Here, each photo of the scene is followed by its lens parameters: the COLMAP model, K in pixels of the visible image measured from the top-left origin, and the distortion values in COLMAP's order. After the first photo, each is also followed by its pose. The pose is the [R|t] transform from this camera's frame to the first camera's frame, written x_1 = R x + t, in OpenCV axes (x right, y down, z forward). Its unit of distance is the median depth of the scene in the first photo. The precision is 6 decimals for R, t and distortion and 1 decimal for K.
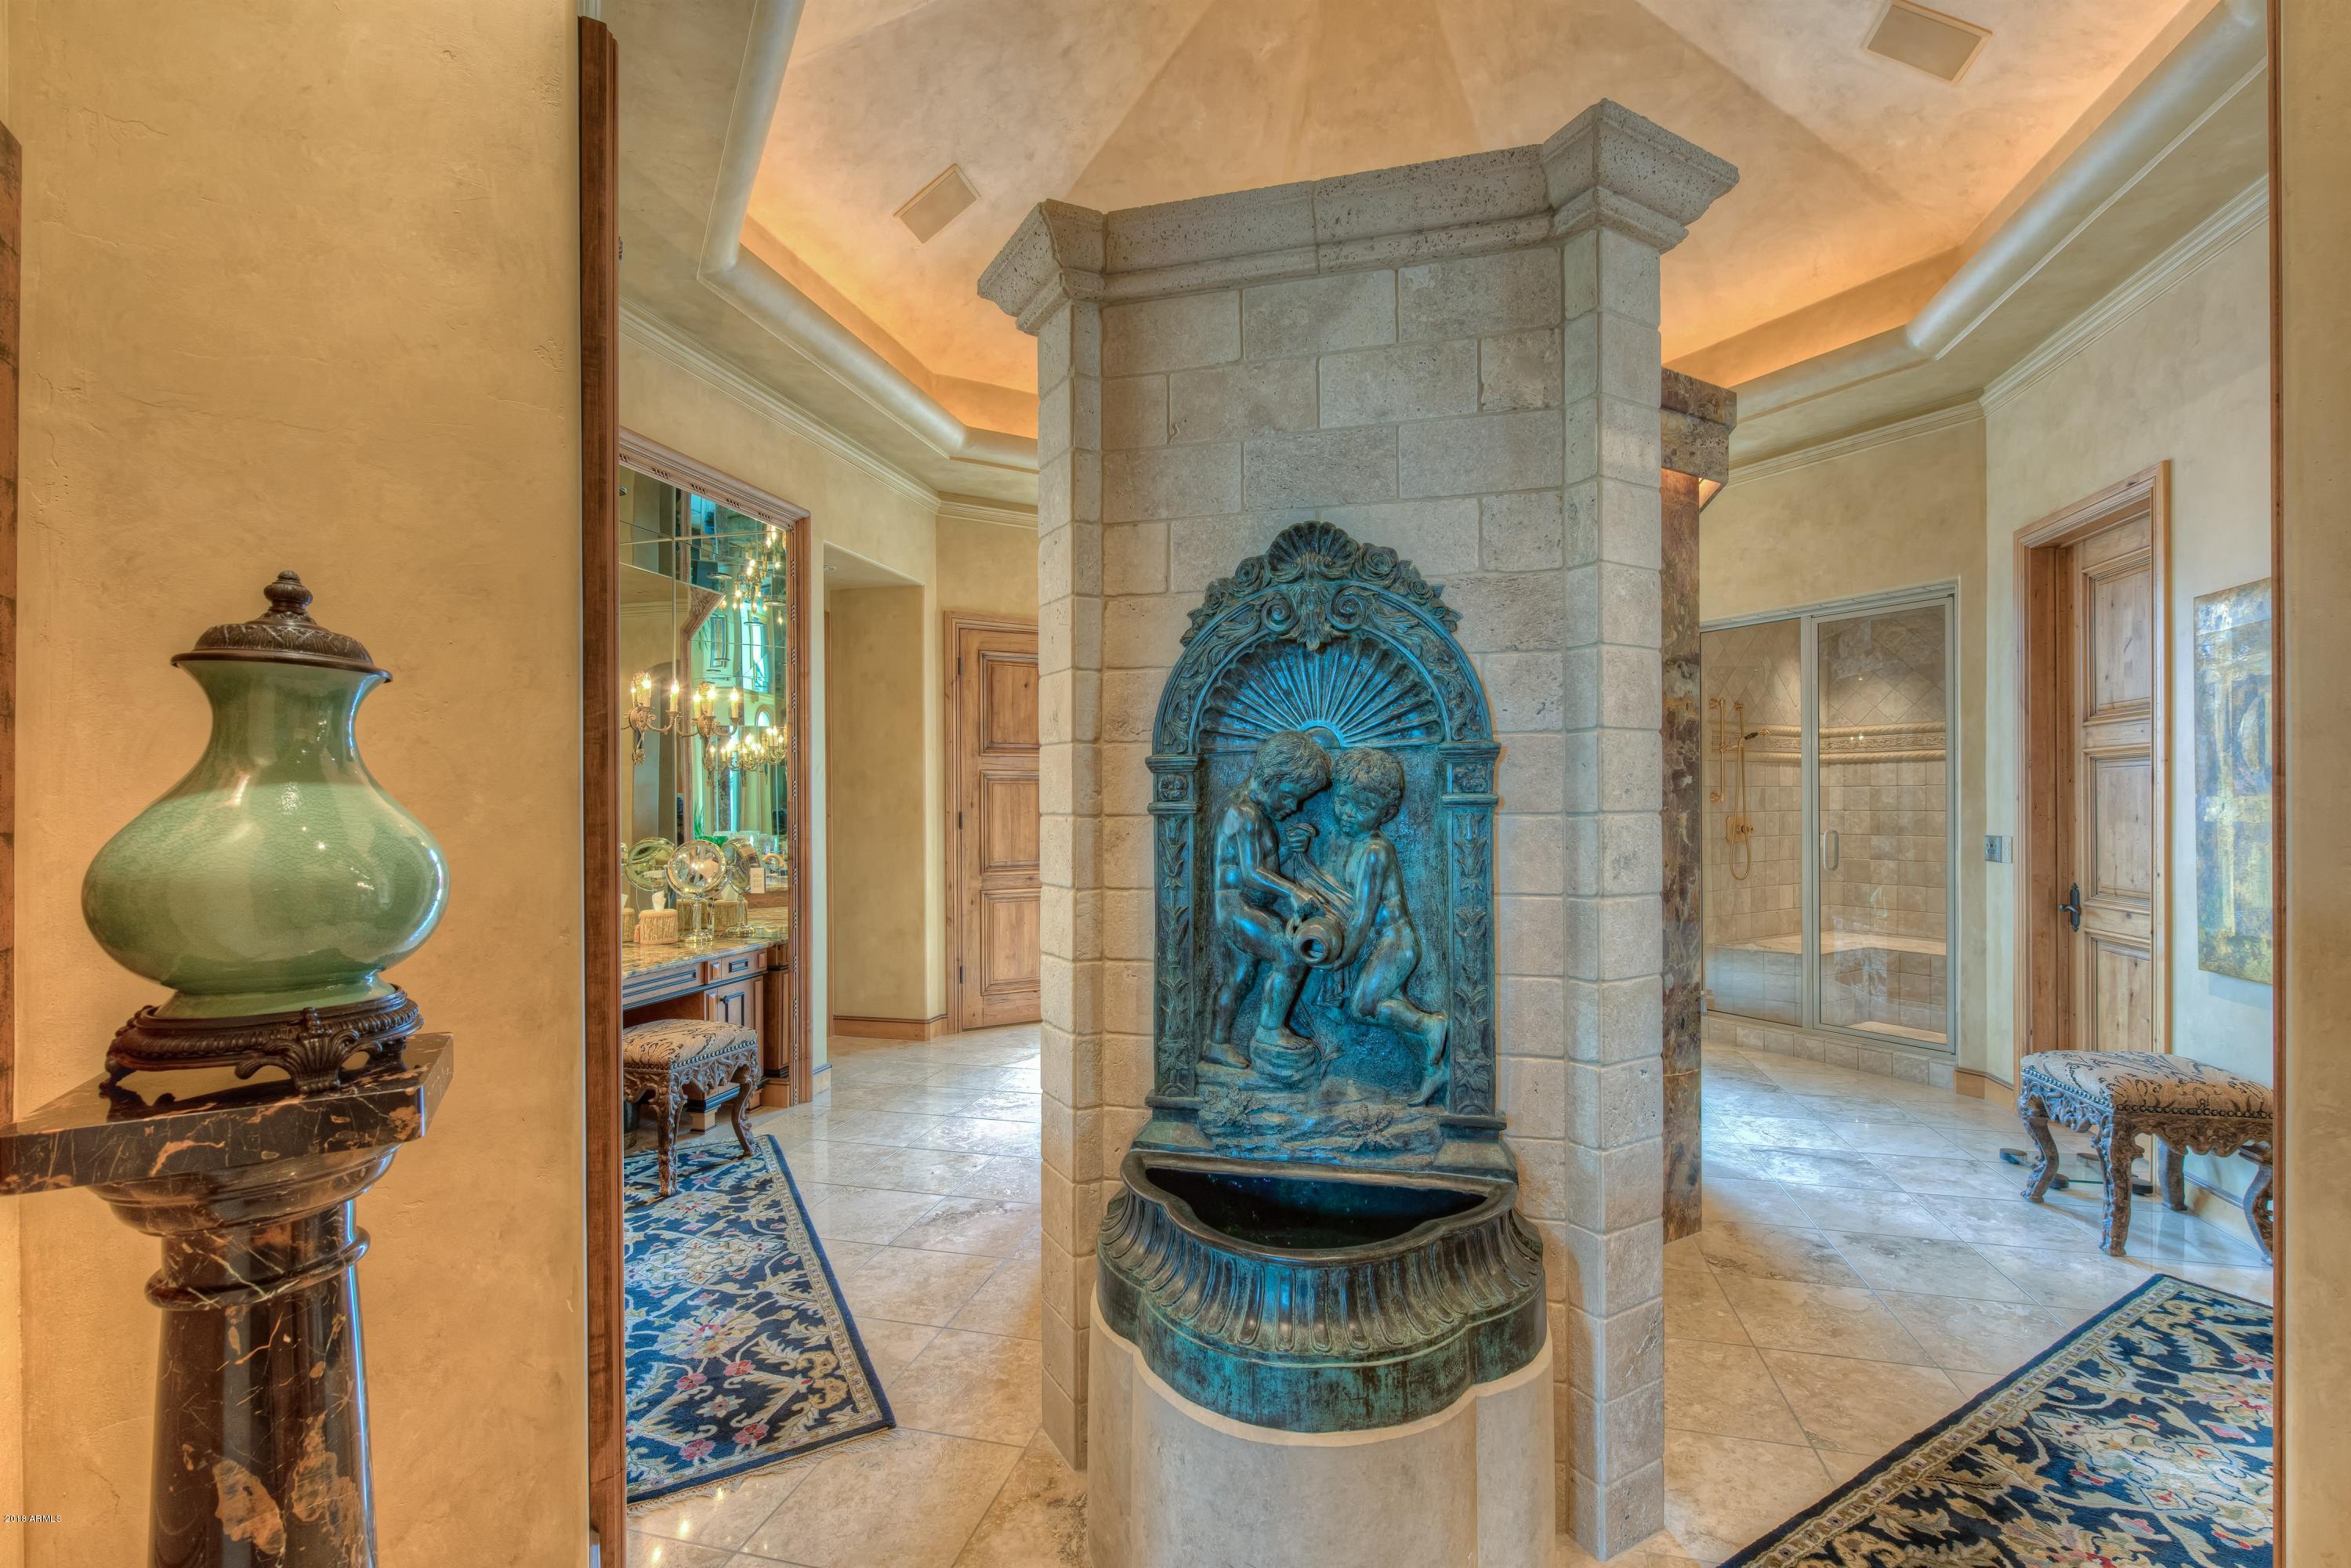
lens RADIAL K [[1029.0, 0, 1171.4], [0, 1029.0, 805.7], [0, 0, 1]] dist [0.002324, 0.000155]
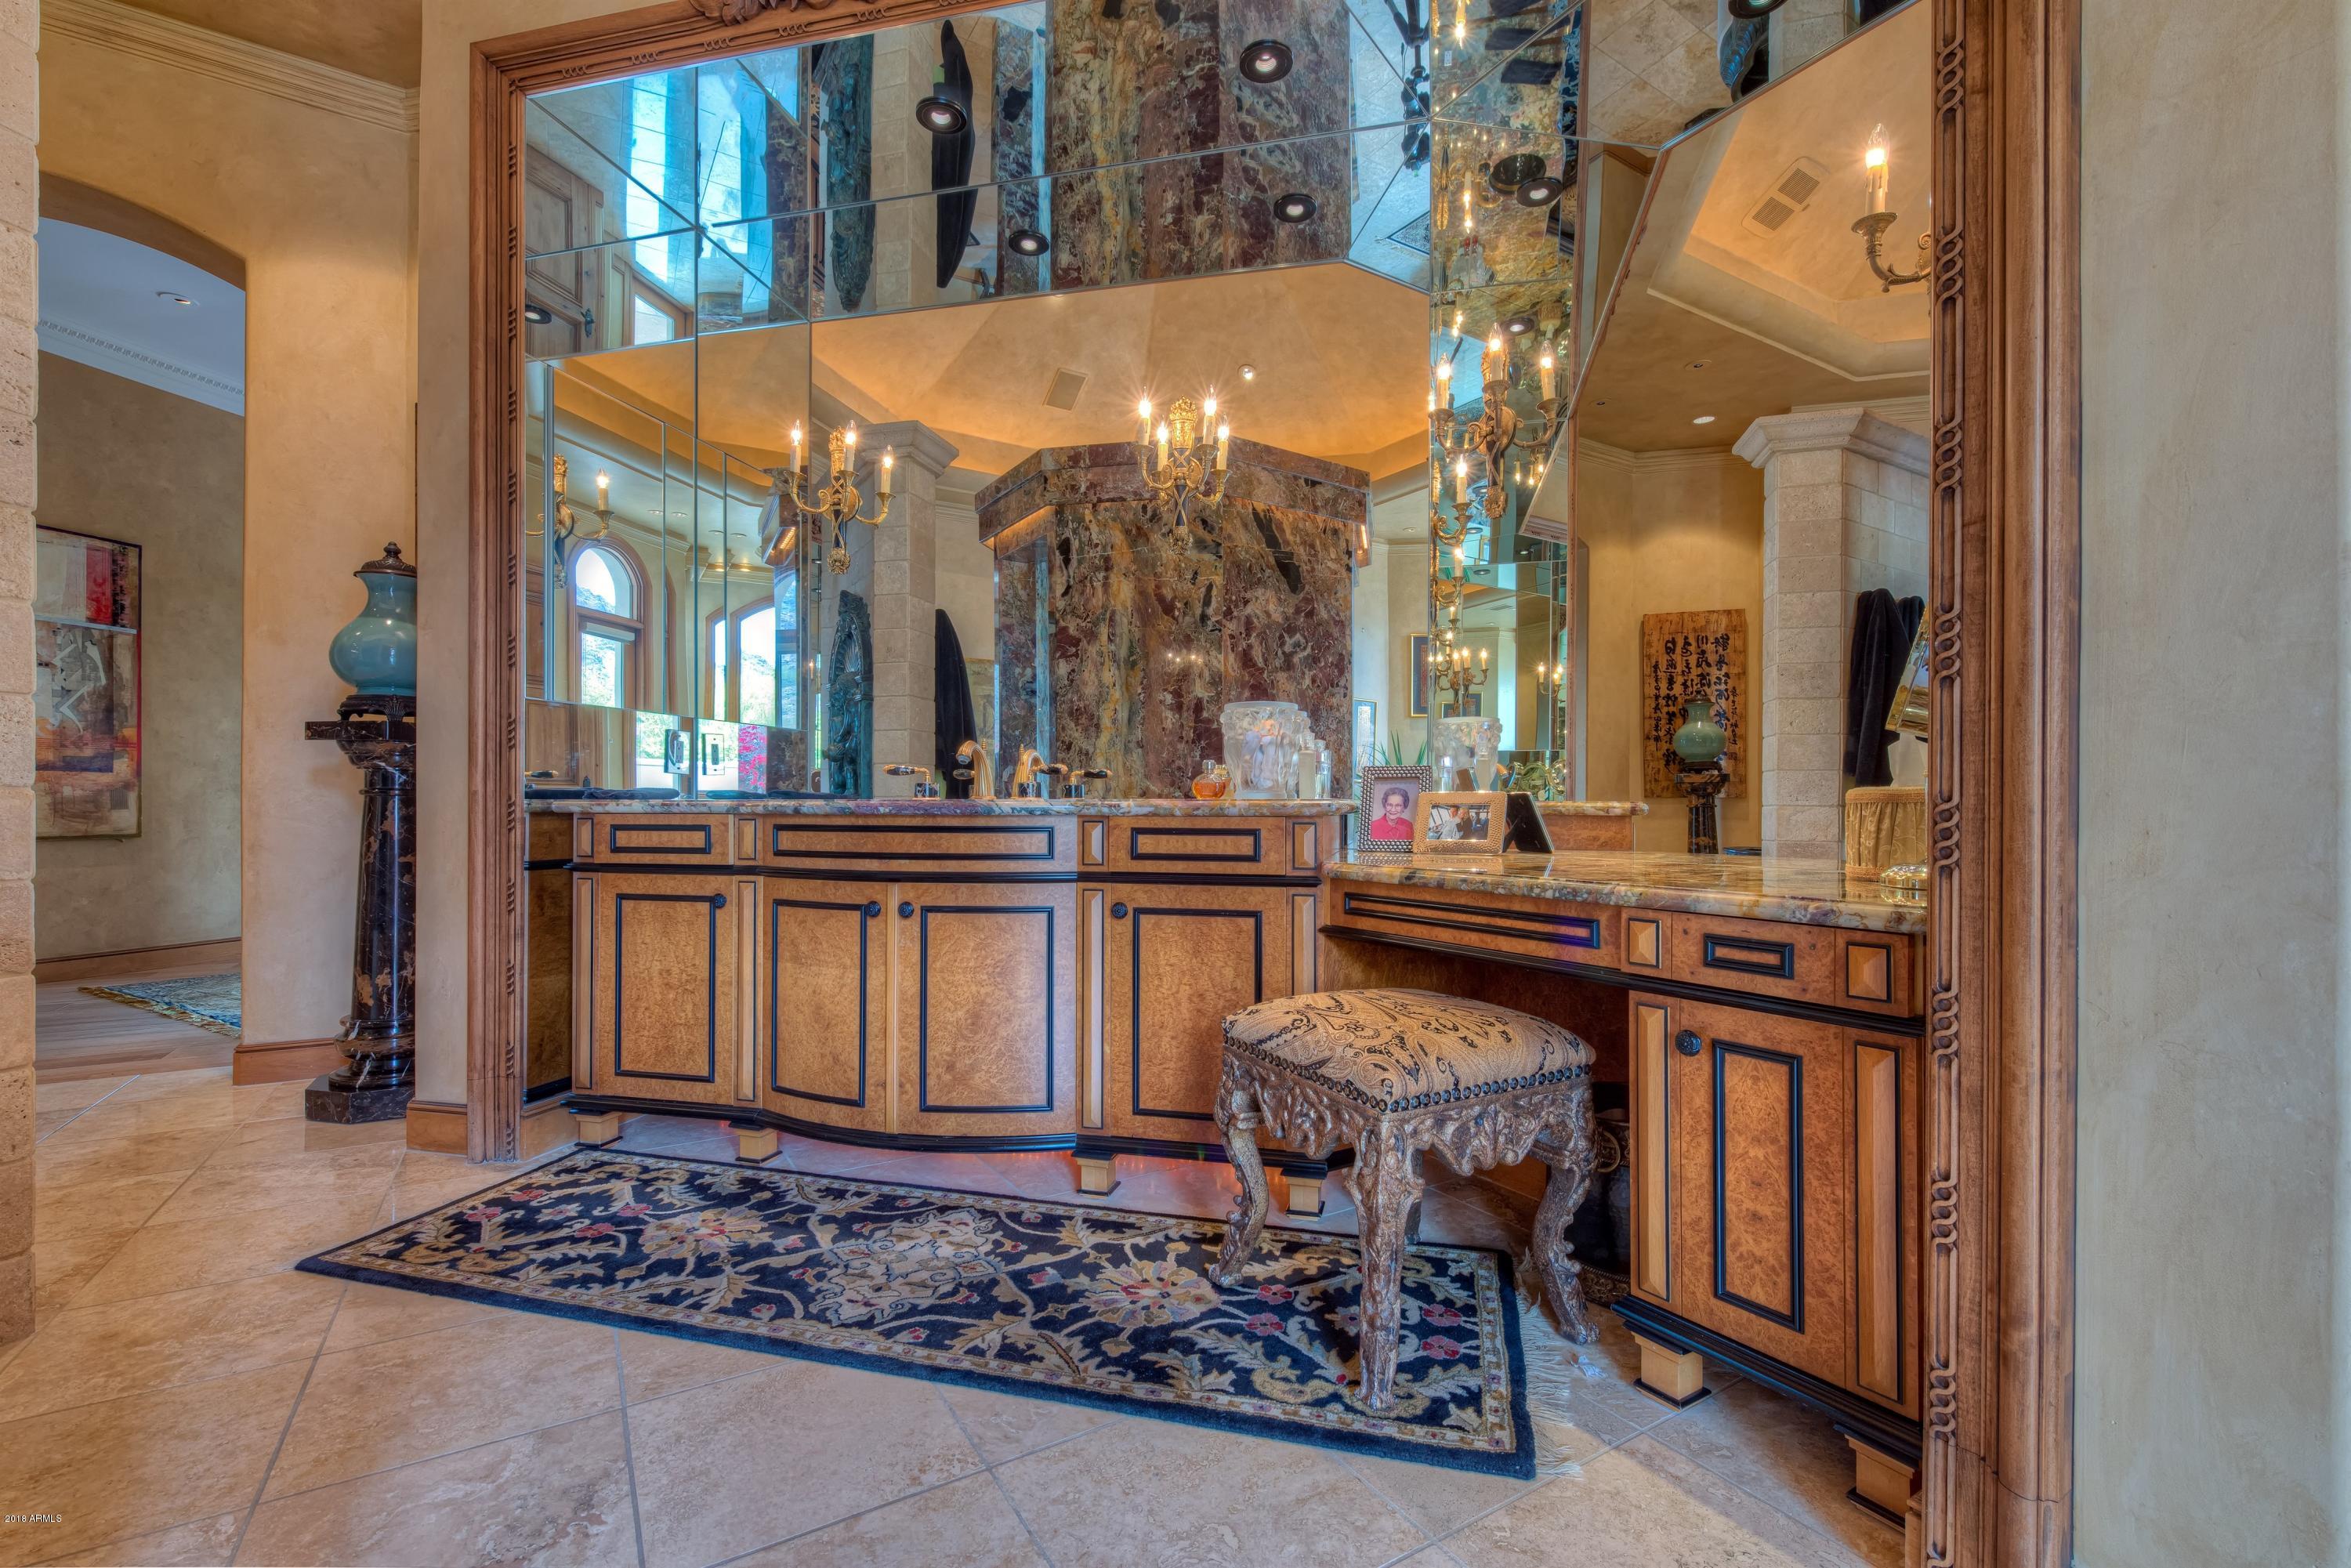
lens RADIAL K [[1029.0, 0, 1171.4], [0, 1029.0, 805.7], [0, 0, 1]] dist [0.002324, 0.000155]
pose [[-0.697340, 0.008858, -0.716686, -0.126249], [0.001605, 0.999940, 0.010797, 0.162563], [0.716739, 0.006379, -0.697313, 1.620881]]
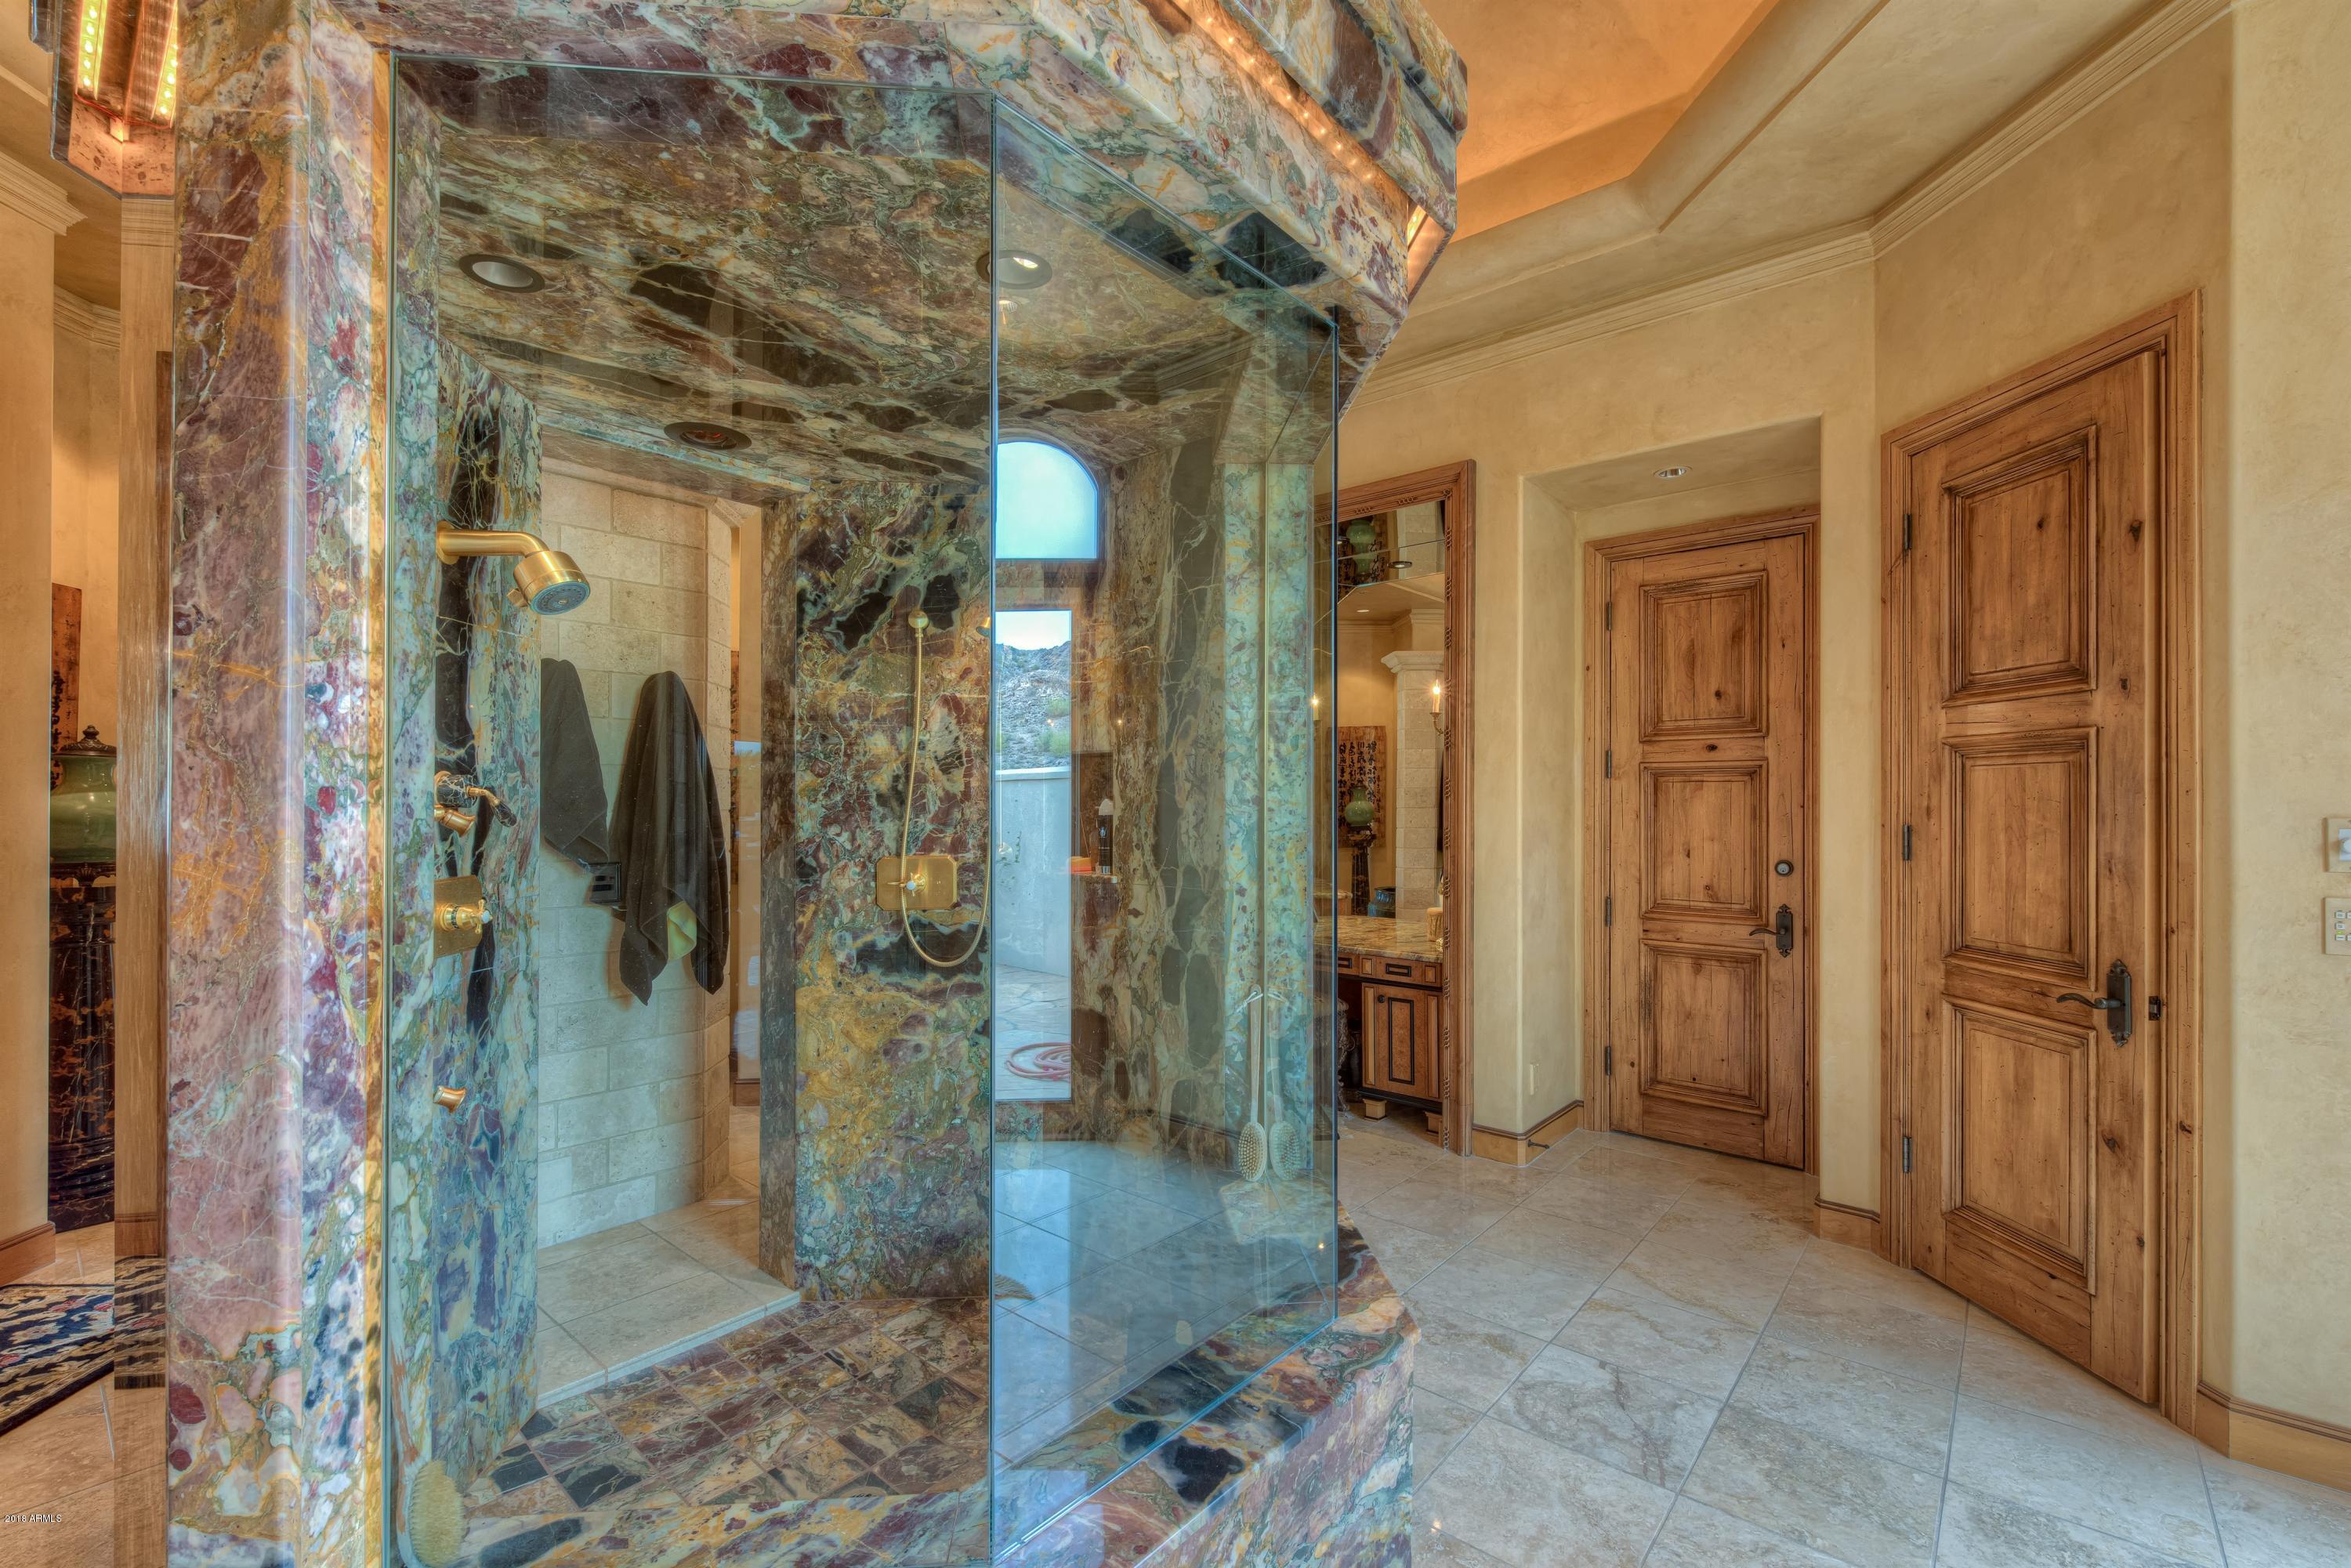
lens RADIAL K [[1029.0, 0, 1171.4], [0, 1029.0, 805.7], [0, 0, 1]] dist [0.002324, 0.000155]
pose [[-0.443964, 0.013977, -0.895936, 0.824756], [-0.000592, 0.999874, 0.015891, -0.023507], [0.896044, 0.007585, -0.443900, 1.845023]]
